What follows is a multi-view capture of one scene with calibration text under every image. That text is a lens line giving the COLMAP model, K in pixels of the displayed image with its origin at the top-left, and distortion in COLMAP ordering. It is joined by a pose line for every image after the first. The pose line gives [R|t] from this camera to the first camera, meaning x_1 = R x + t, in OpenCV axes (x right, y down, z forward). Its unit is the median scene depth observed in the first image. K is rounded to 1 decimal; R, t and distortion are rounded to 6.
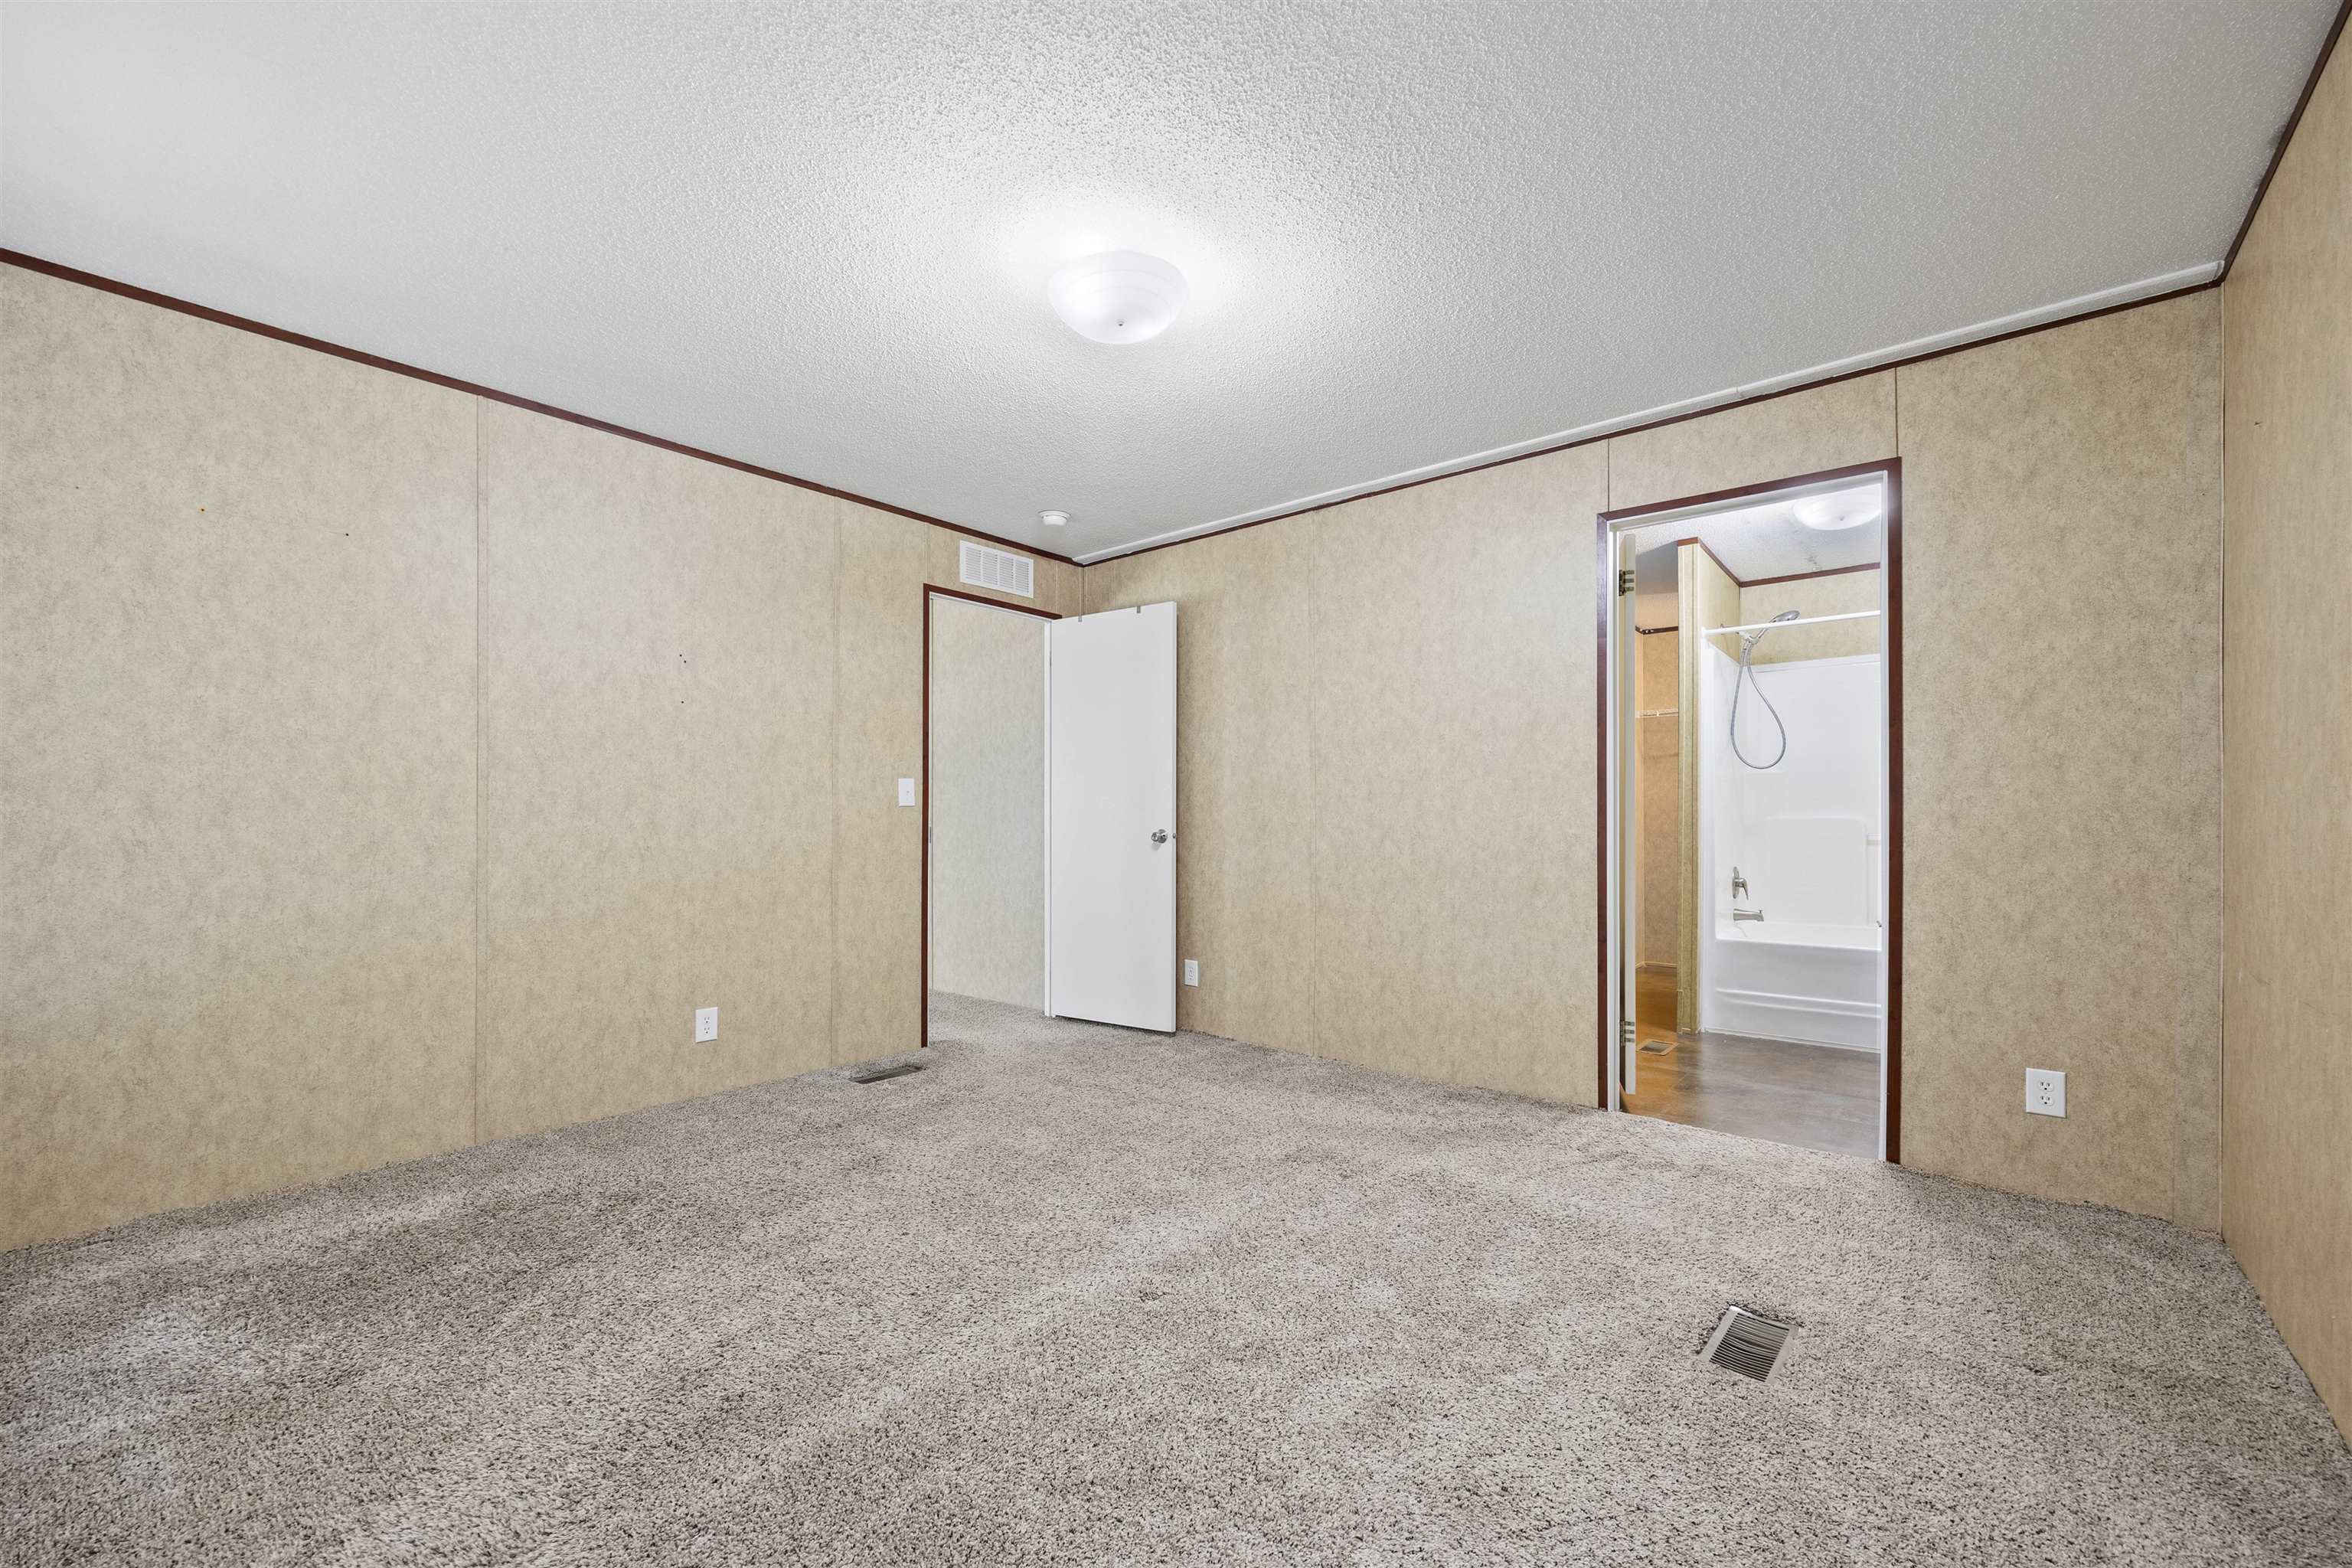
lens RADIAL K [[932.8, 0, 1178.9], [0, 932.8, 806.5], [0, 0, 1]] dist [-0.000633, 0.002299]
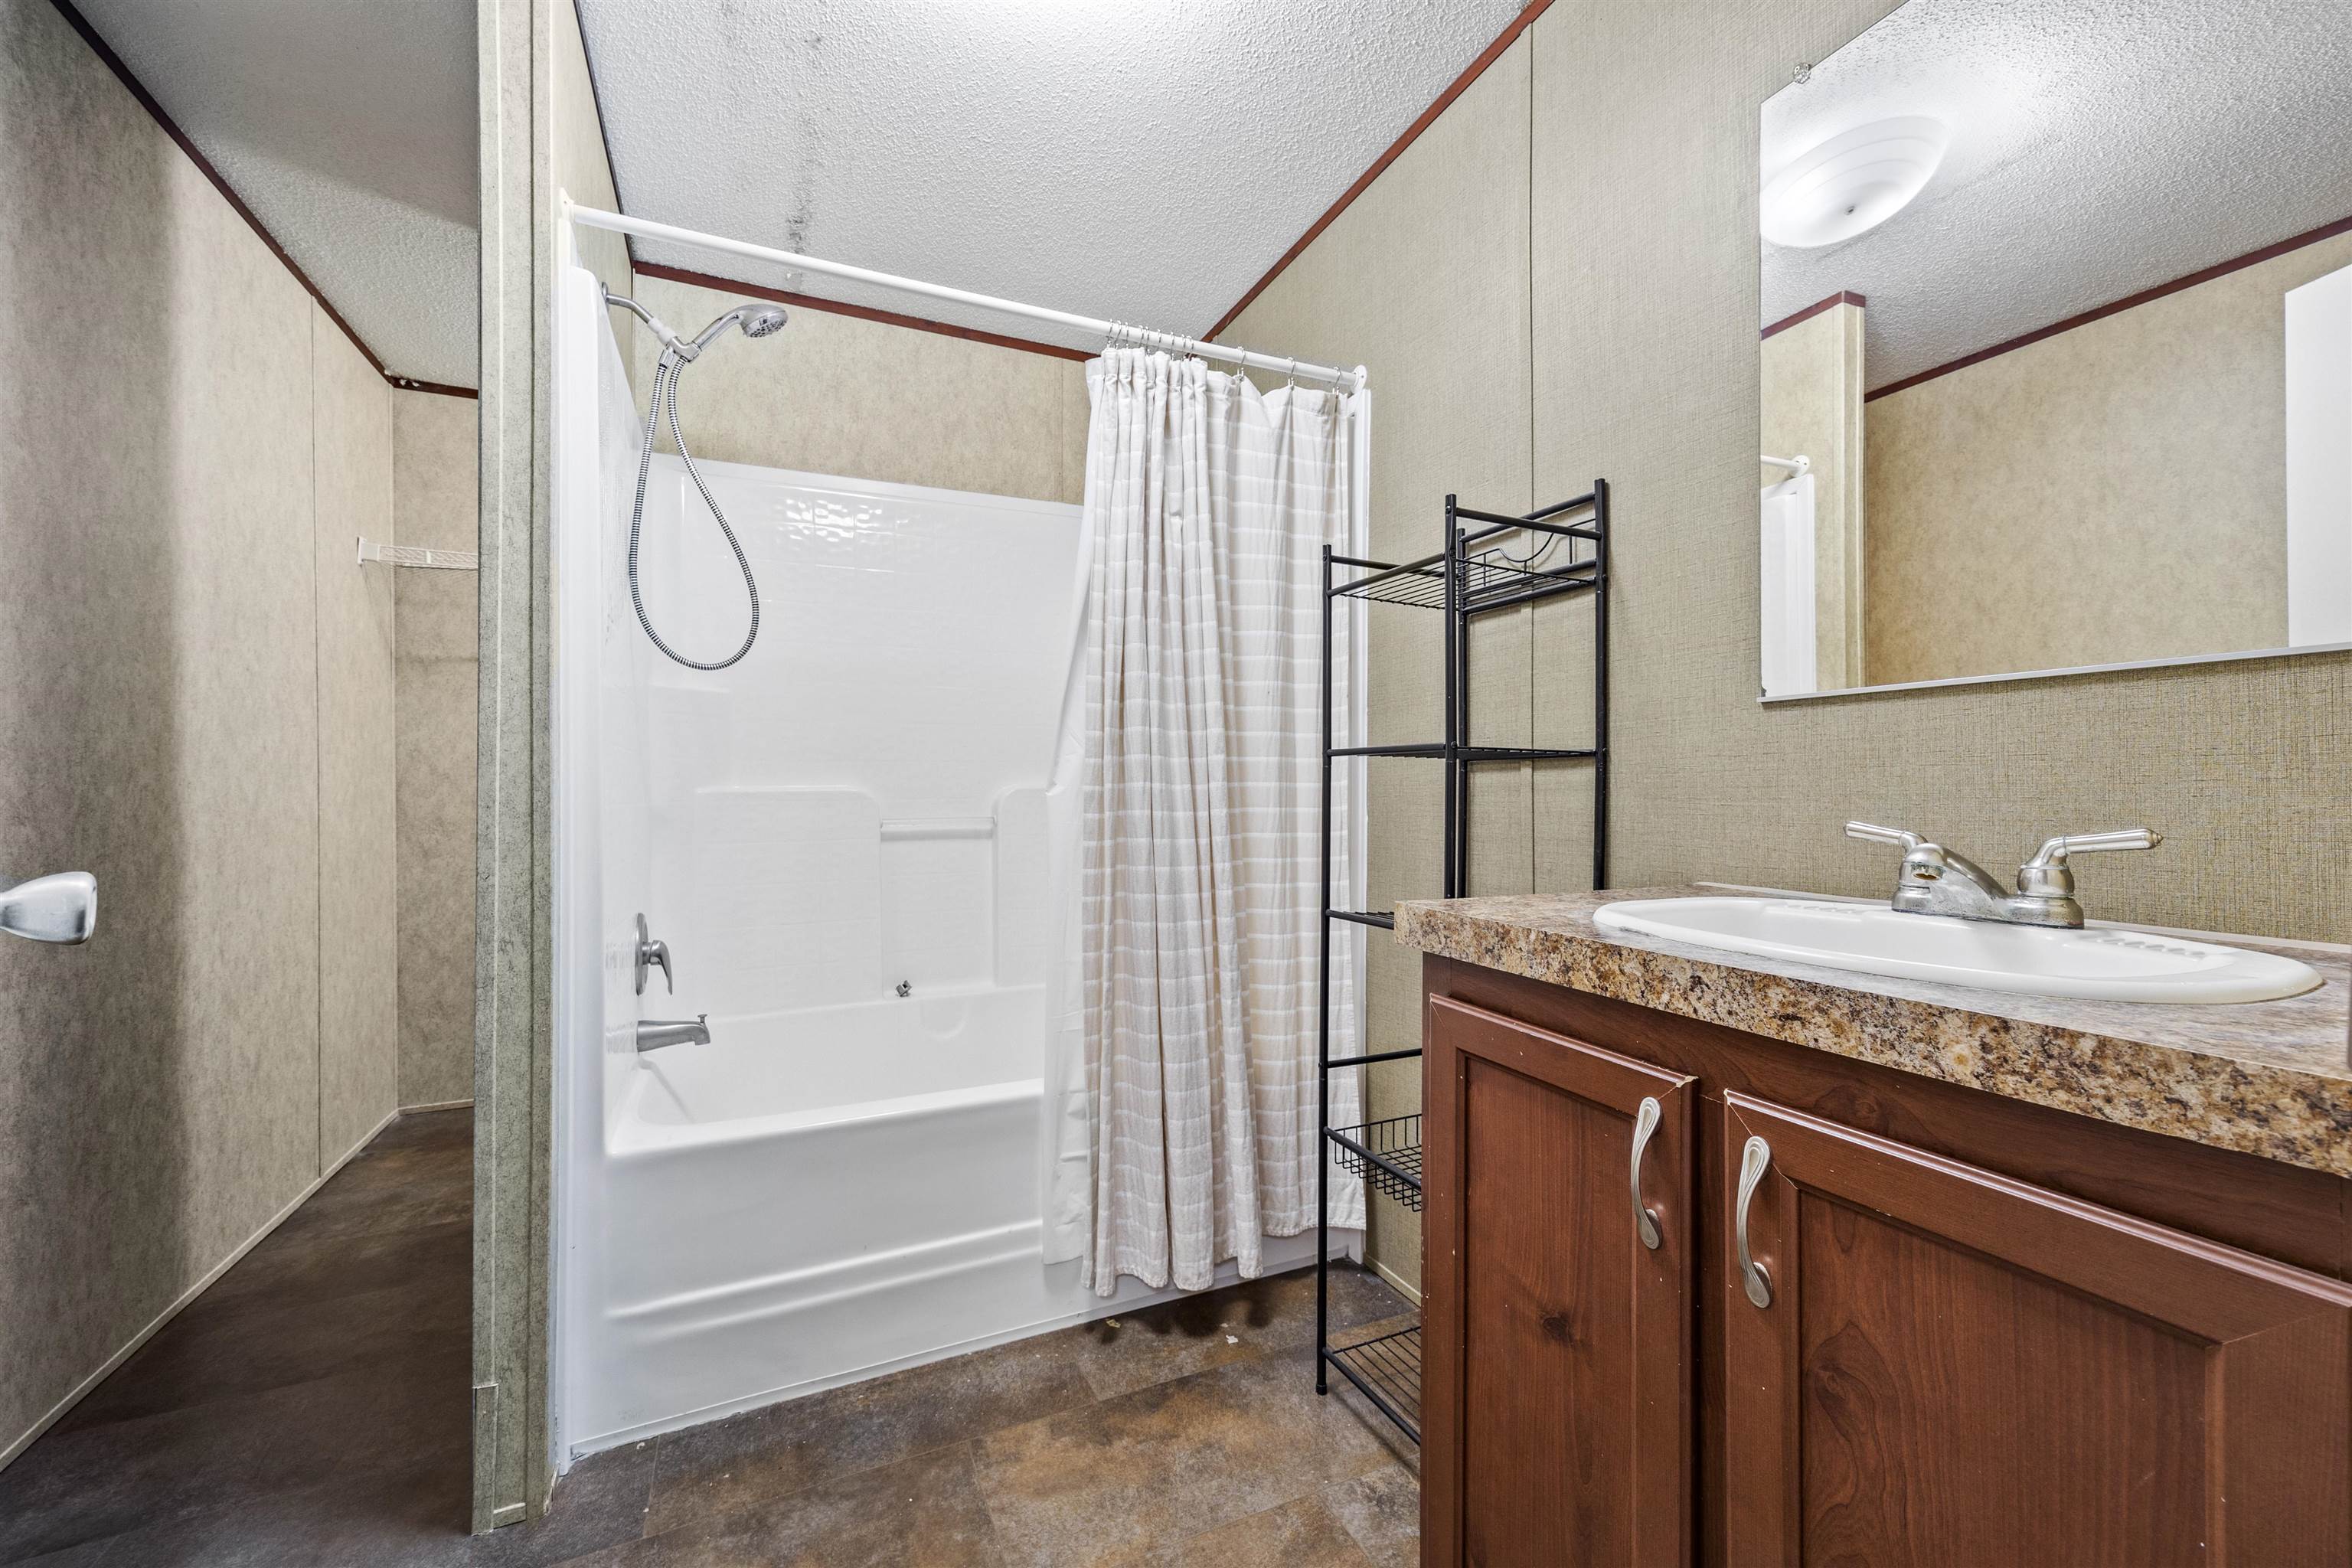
lens RADIAL K [[932.8, 0, 1179.2], [0, 932.8, 791.8], [0, 0, 1]] dist [-0.000633, 0.002299]
pose [[0.423109, -0.001950, 0.906077, 0.340573], [-0.004126, 0.999983, 0.004079, 0.011252], [-0.906069, -0.005464, 0.423094, 0.635565]]
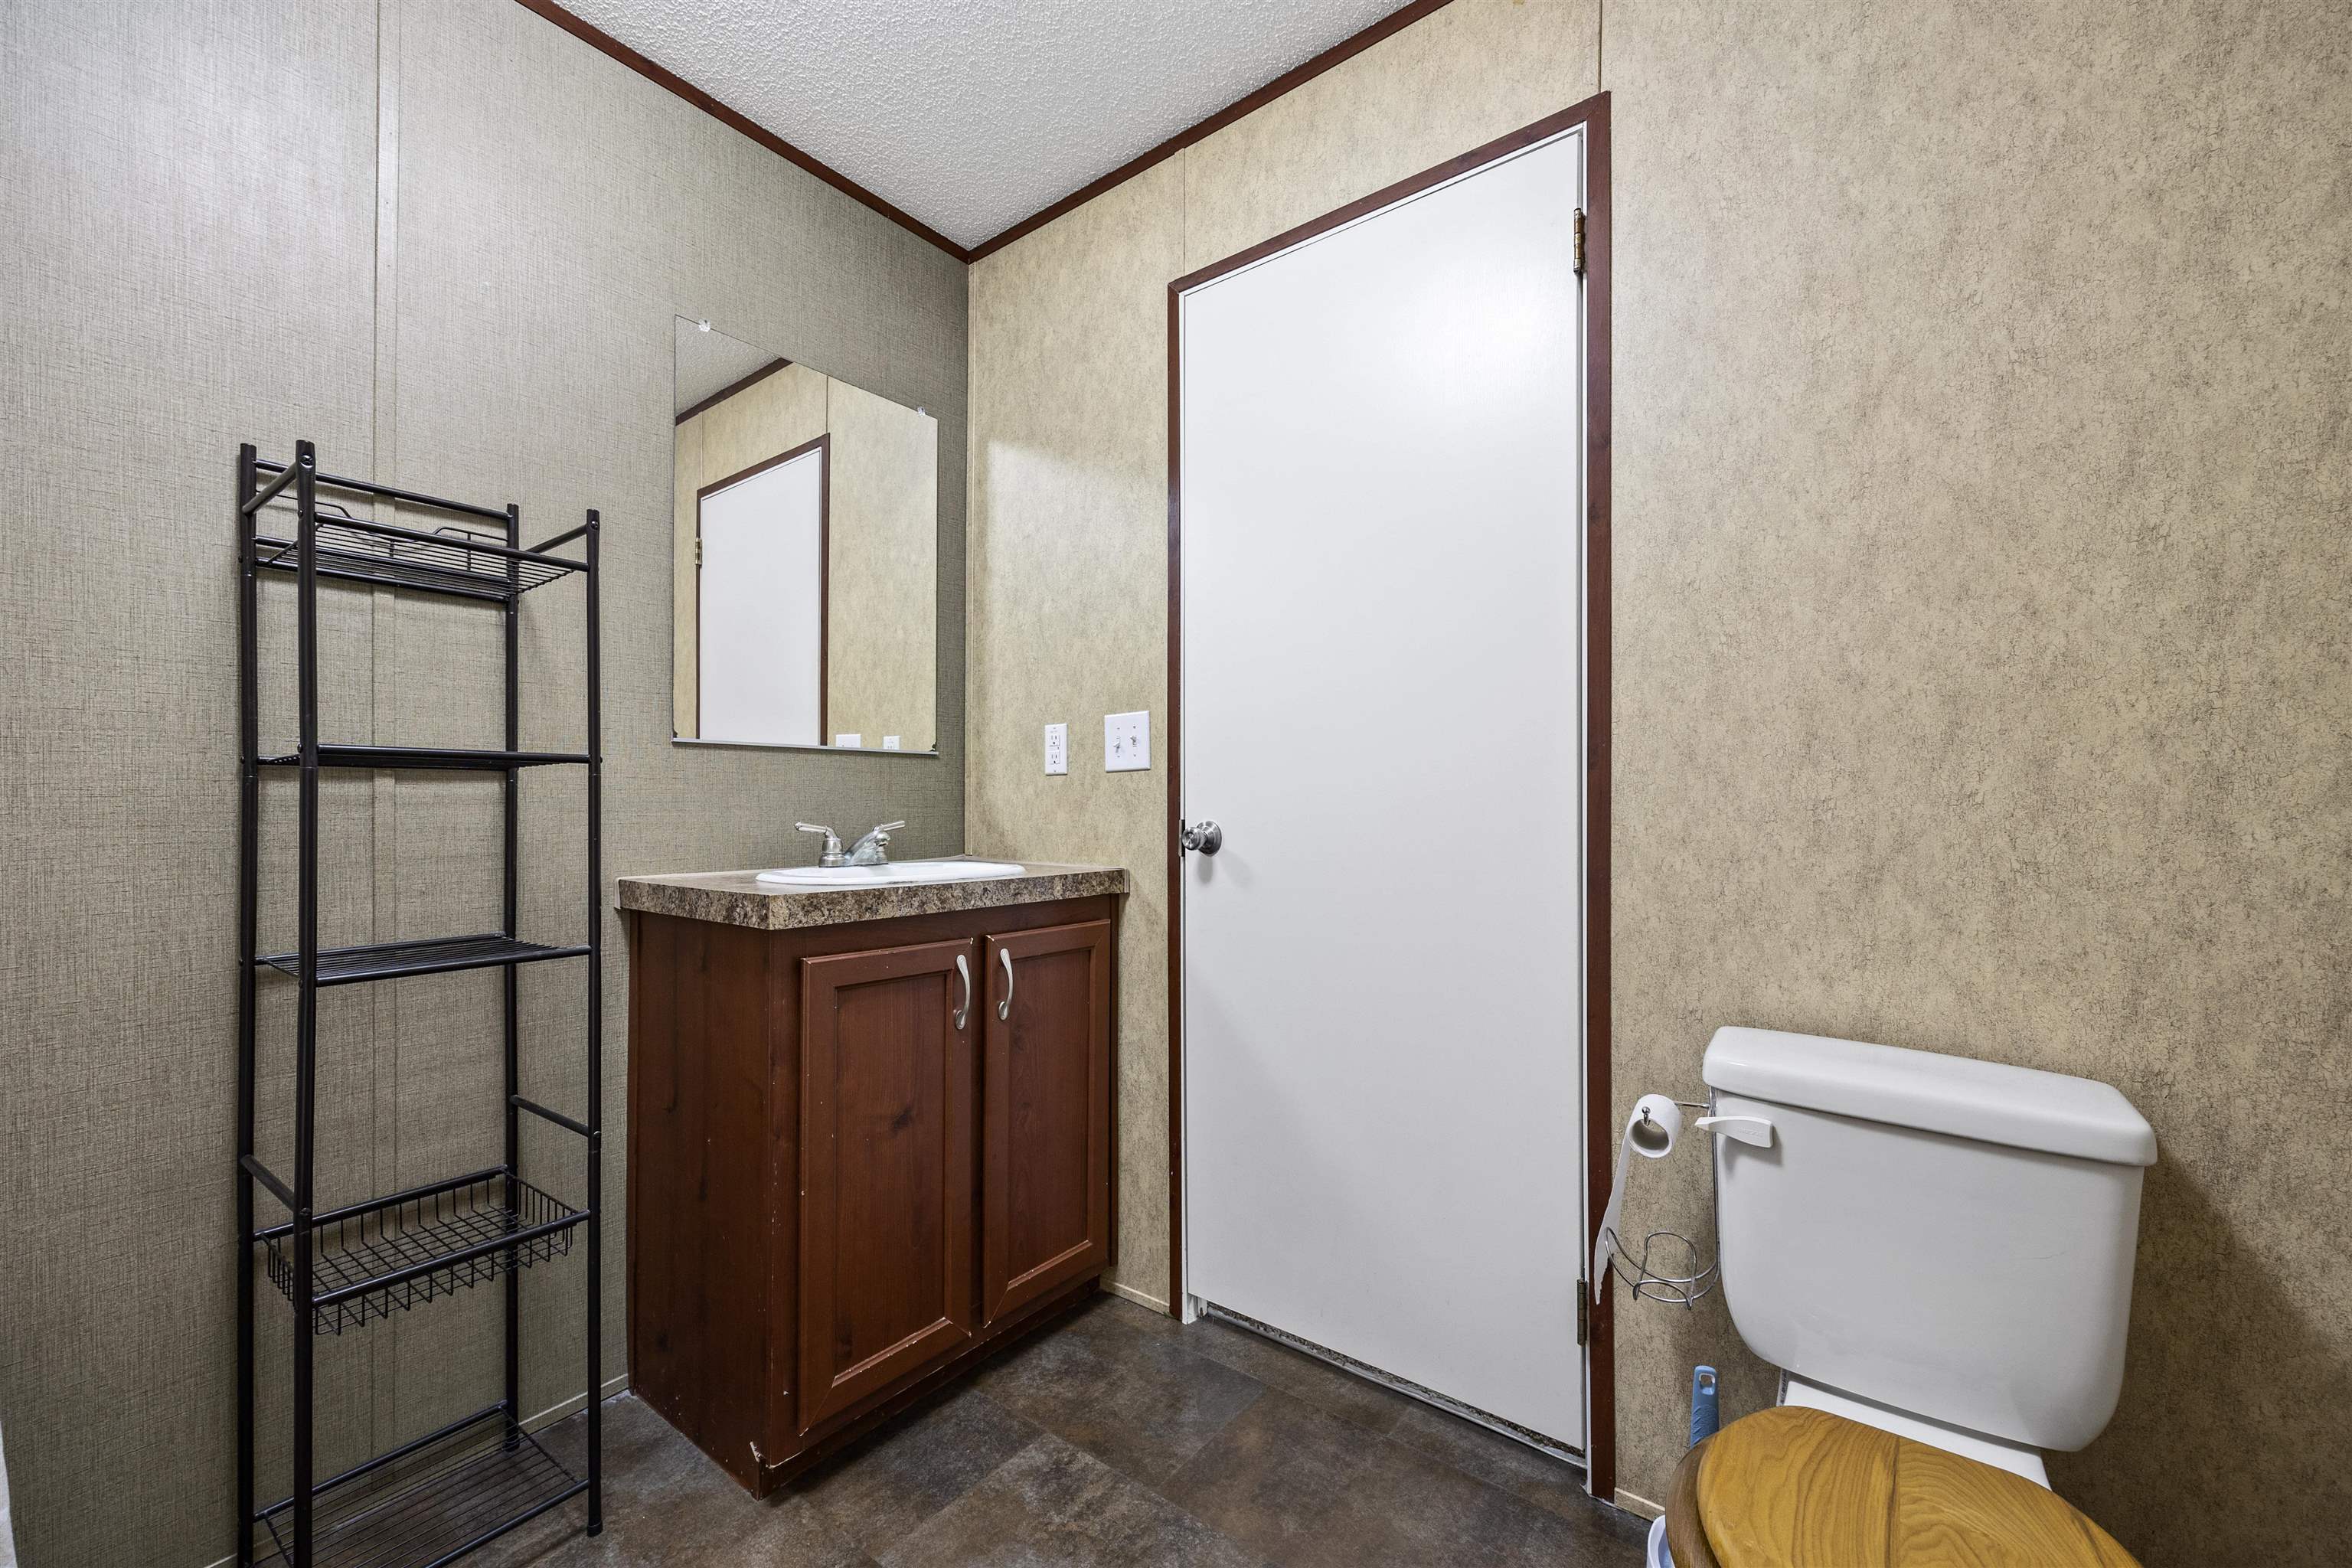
lens RADIAL K [[932.8, 0, 1172.7], [0, 932.8, 799.6], [0, 0, 1]] dist [-0.000633, 0.002299]
pose [[-0.998434, -0.000238, -0.055941, 0.684506], [0.000520, 0.999908, -0.013533, 0.019668], [0.055939, -0.013541, -0.998342, 1.534838]]
